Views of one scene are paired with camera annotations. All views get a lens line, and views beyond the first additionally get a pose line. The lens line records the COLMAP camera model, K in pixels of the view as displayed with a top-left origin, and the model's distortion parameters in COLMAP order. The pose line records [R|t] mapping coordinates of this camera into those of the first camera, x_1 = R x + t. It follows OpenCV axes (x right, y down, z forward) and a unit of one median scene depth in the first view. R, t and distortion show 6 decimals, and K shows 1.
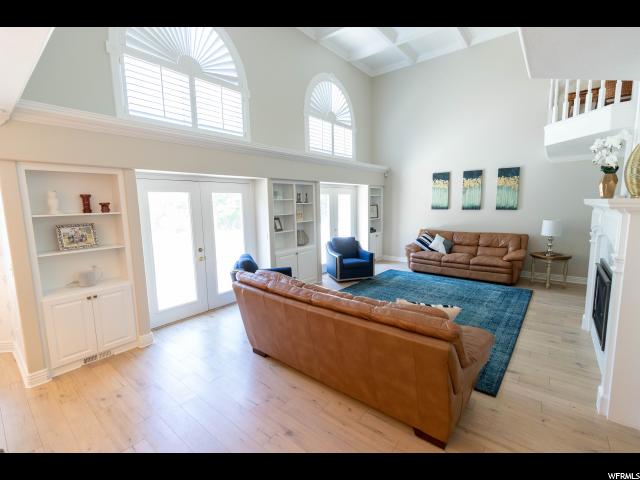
lens RADIAL K [[287.2, 0, 318.3], [0, 287.2, 240.0], [0, 0, 1]] dist [0.010246, -0.001011]
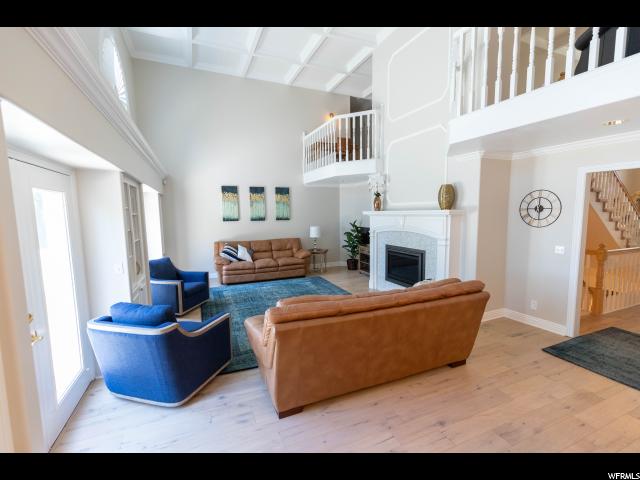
lens RADIAL K [[287.2, 0, 318.3], [0, 287.2, 240.0], [0, 0, 1]] dist [0.010246, -0.001011]
pose [[0.460261, -0.076568, 0.884475, -0.401490], [0.120217, 0.992473, 0.023359, -0.028392], [-0.879606, 0.095577, 0.466002, 0.279112]]
